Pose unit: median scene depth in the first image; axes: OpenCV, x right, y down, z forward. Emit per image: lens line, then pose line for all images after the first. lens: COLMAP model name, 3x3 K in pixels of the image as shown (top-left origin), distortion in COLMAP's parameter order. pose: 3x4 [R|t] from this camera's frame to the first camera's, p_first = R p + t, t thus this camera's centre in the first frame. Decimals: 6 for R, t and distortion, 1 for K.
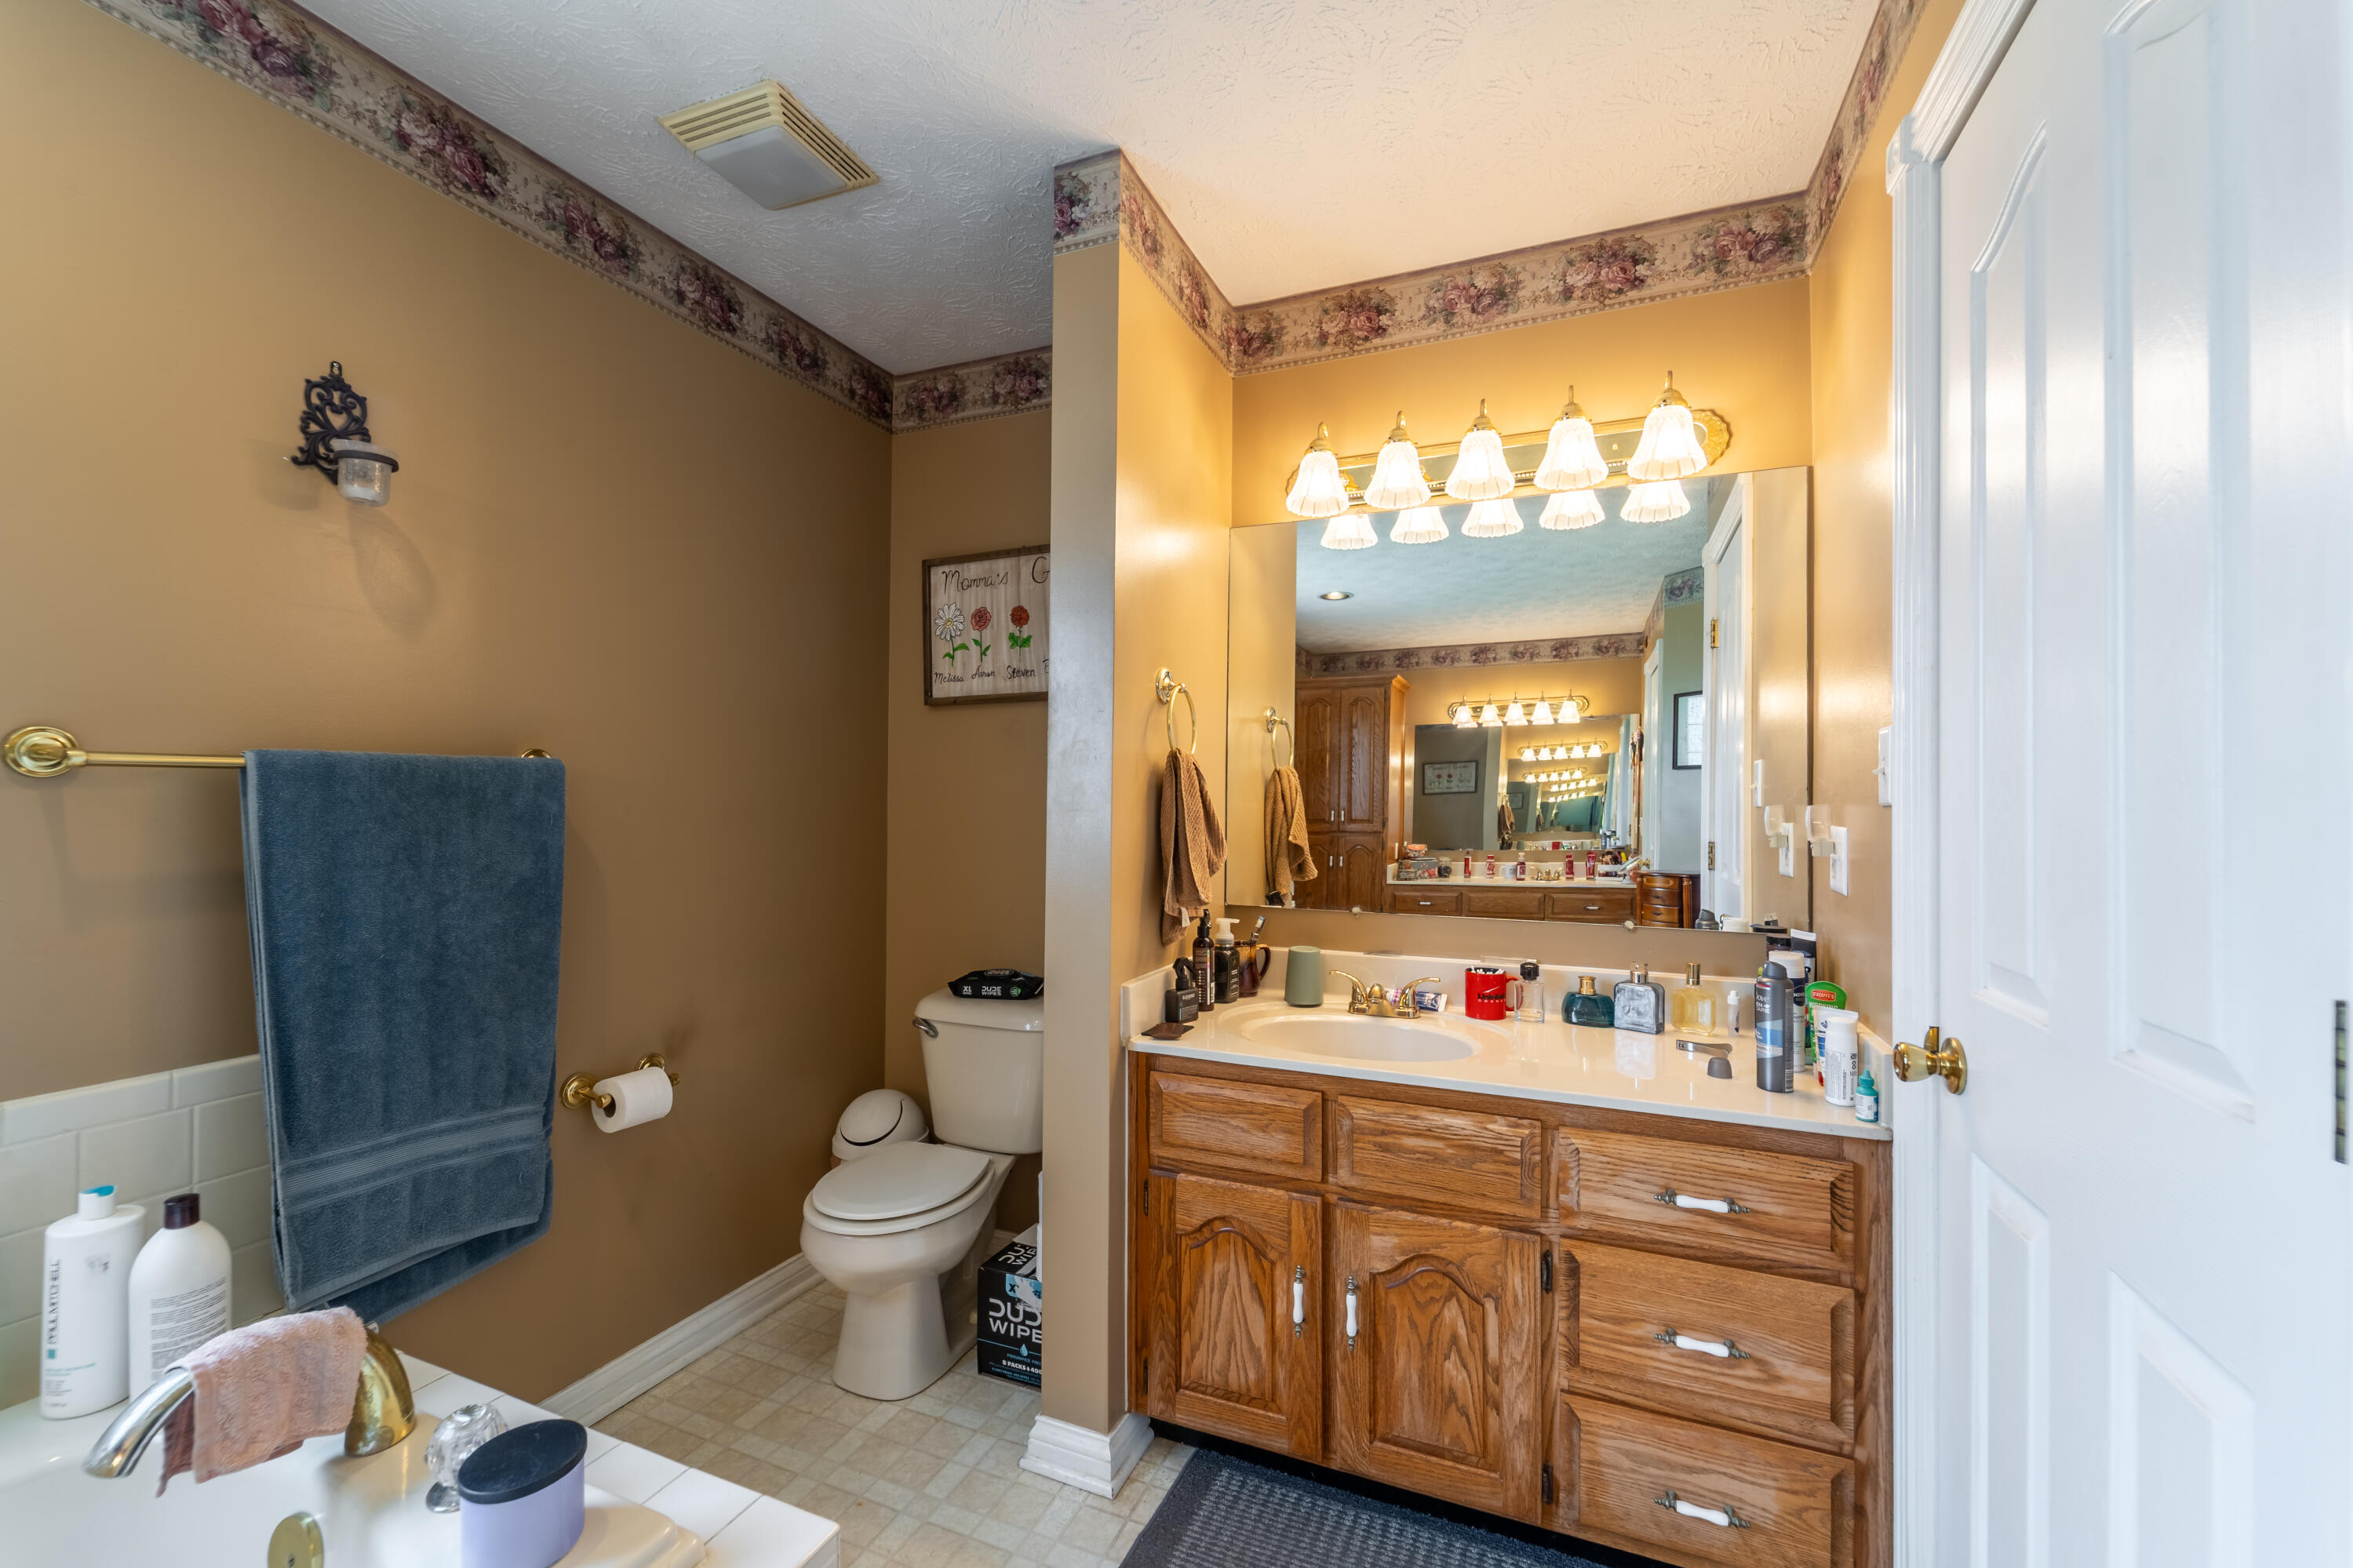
lens RADIAL K [[956.3, 0, 1185.3], [0, 956.3, 789.1], [0, 0, 1]] dist [0.000321, -0.001447]
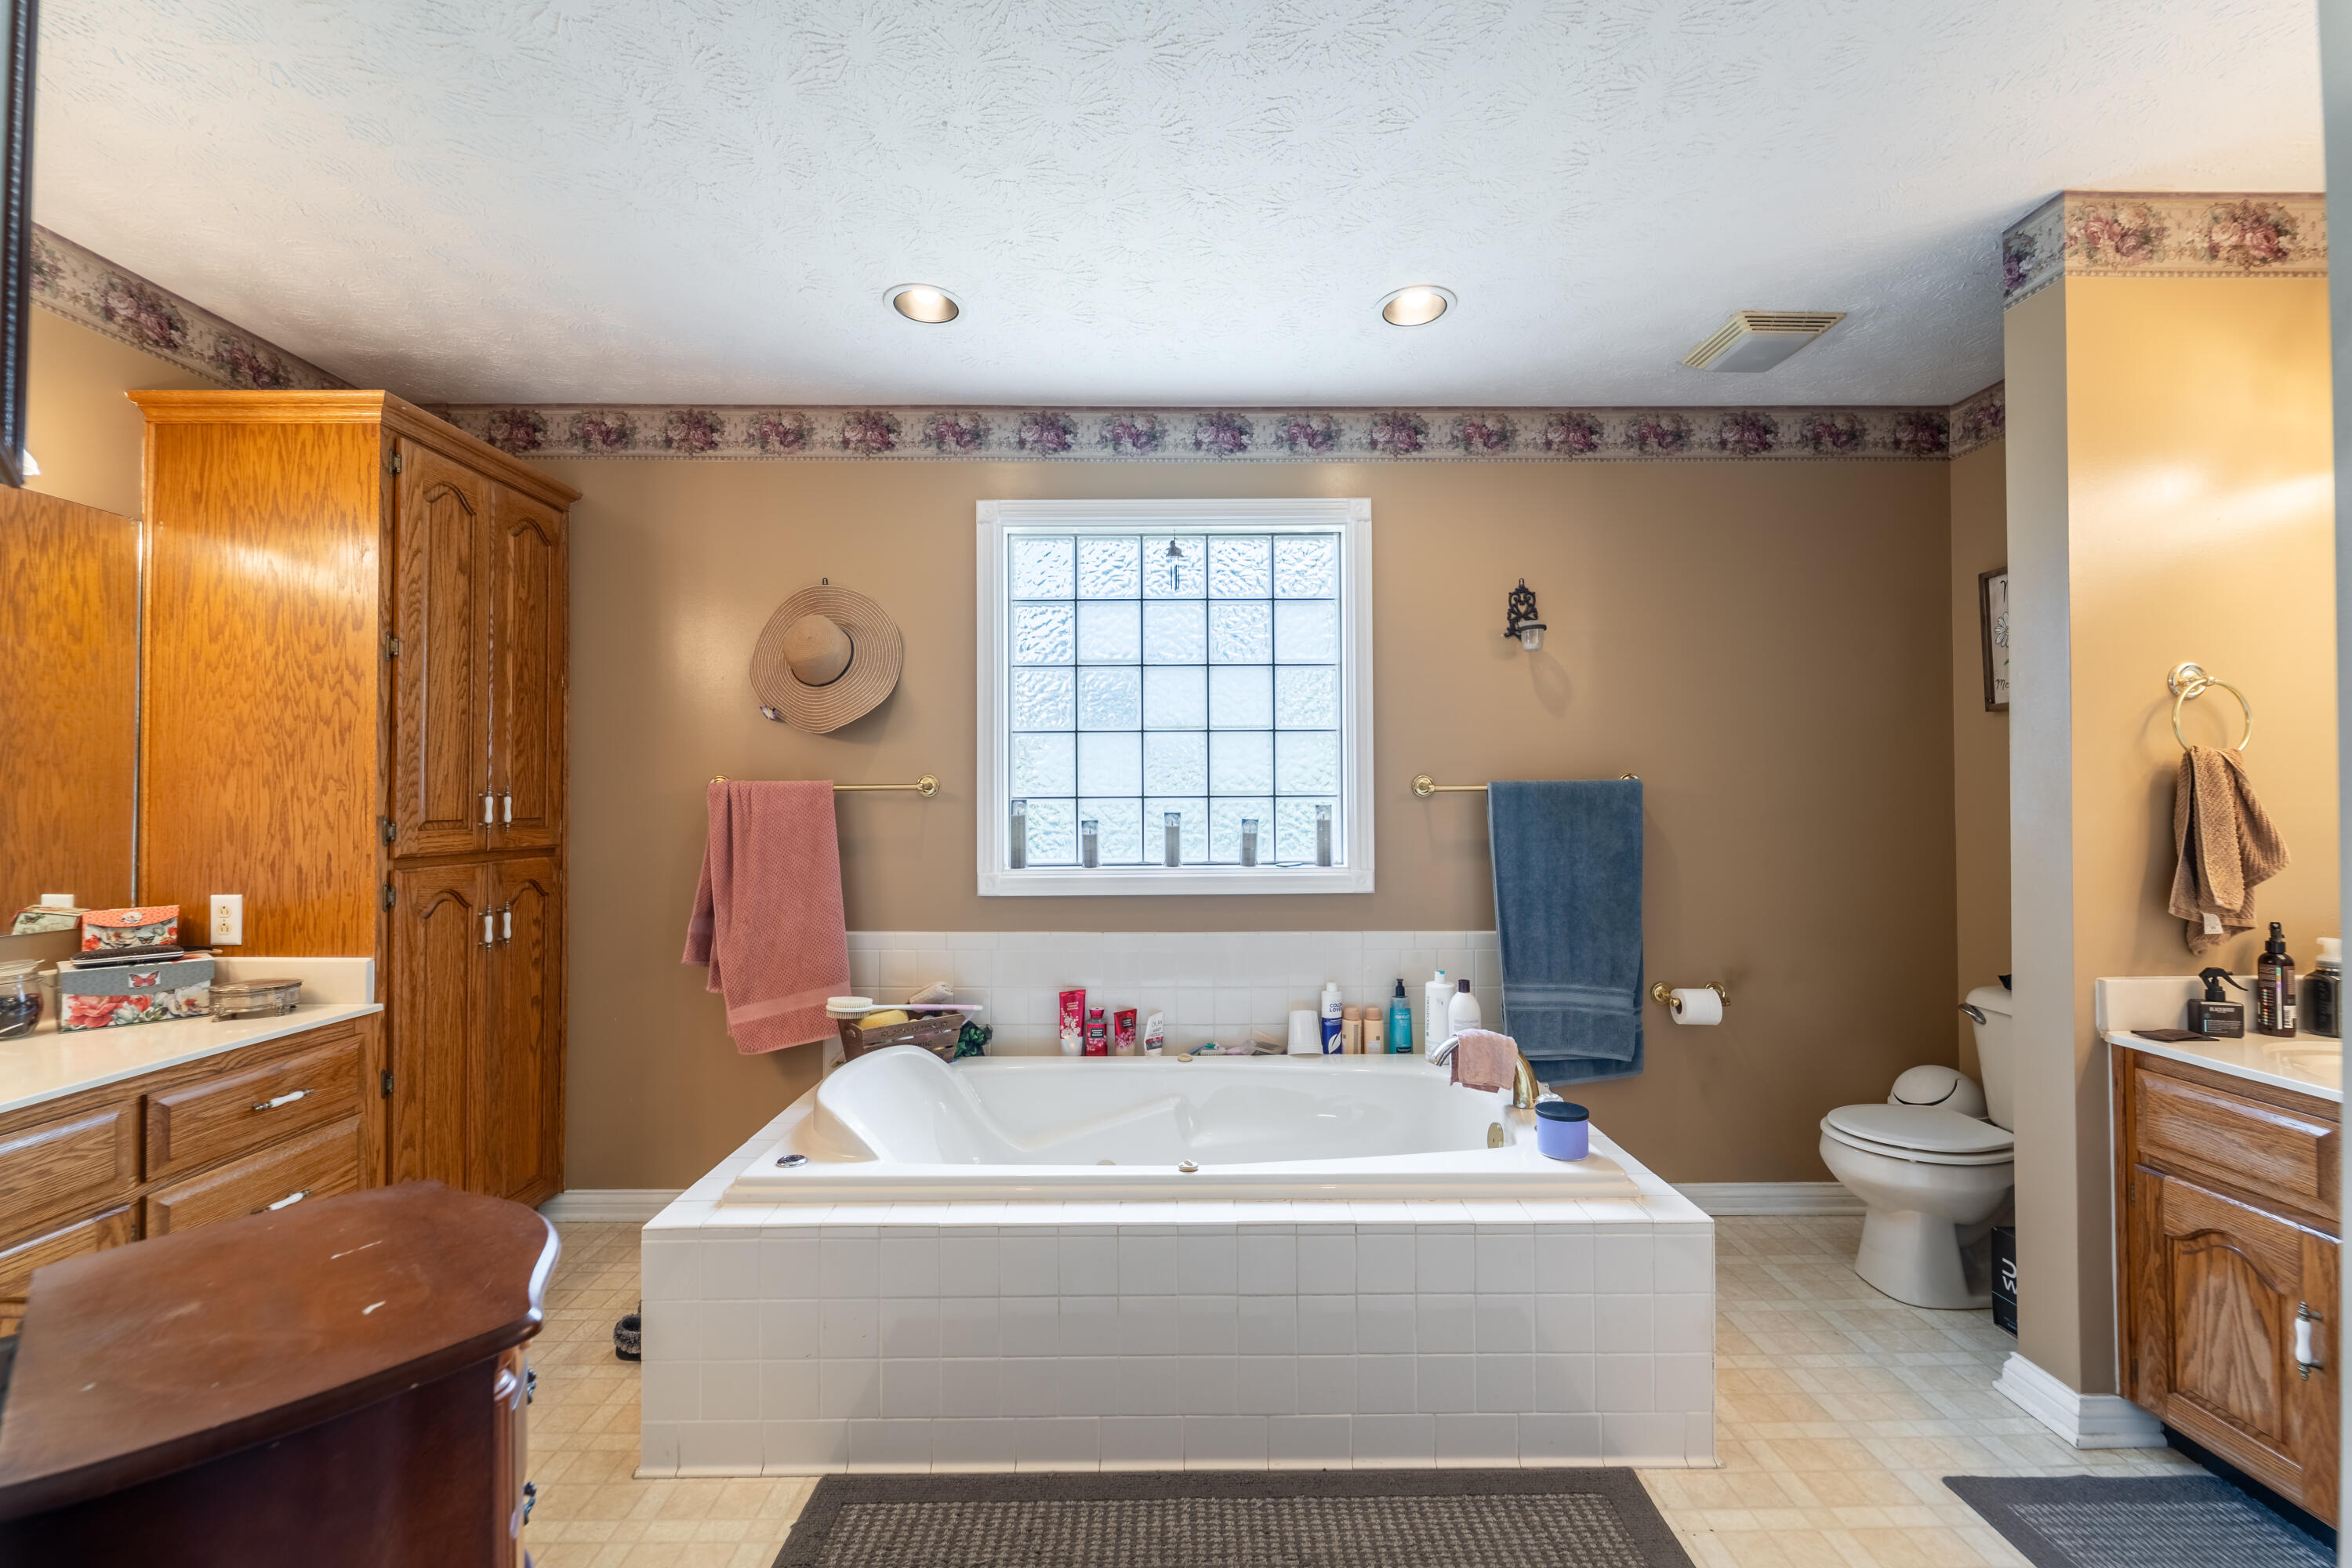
lens RADIAL K [[956.0, 0, 1178.5], [0, 956.0, 788.7], [0, 0, 1]] dist [0.000321, -0.001447]
pose [[0.389117, -0.022858, -0.920905, 0.517925], [0.017606, 0.999694, -0.017374, -0.001814], [0.921020, -0.009453, 0.389400, -0.334171]]
